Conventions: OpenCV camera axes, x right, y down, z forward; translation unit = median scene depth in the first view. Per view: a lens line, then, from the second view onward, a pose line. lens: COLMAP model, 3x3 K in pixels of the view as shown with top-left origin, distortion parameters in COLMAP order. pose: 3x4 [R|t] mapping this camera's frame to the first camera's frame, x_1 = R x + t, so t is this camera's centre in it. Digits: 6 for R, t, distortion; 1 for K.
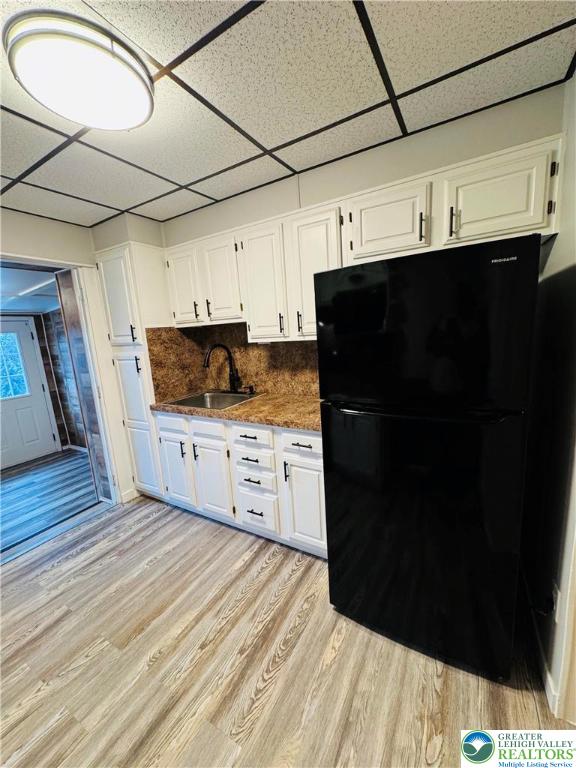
lens RADIAL K [[304.9, 0, 288.5], [0, 304.9, 383.2], [0, 0, 1]] dist [-0.004436, -0.000319]
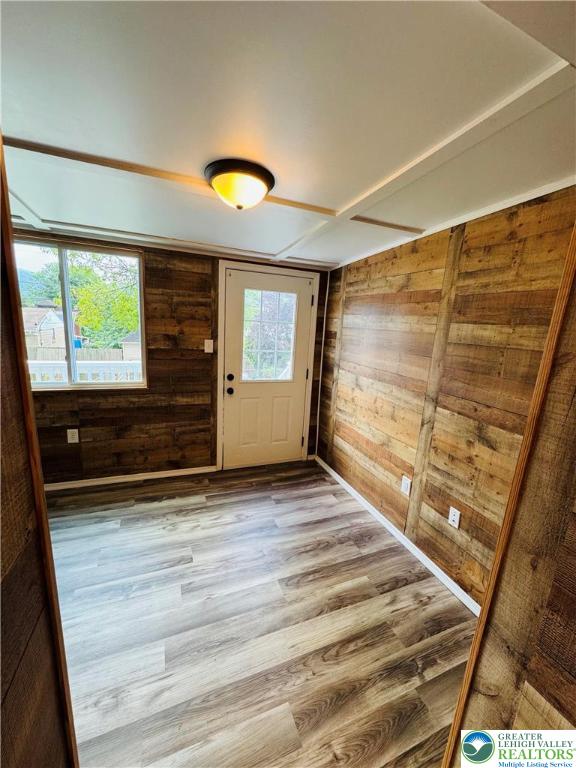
lens RADIAL K [[304.9, 0, 288.6], [0, 304.9, 383.0], [0, 0, 1]] dist [-0.004436, -0.000319]
pose [[0.777810, 0.242882, -0.579672, -0.415016], [-0.220508, 0.969141, 0.110189, -0.033640], [0.588547, 0.042116, 0.807365, 0.388976]]
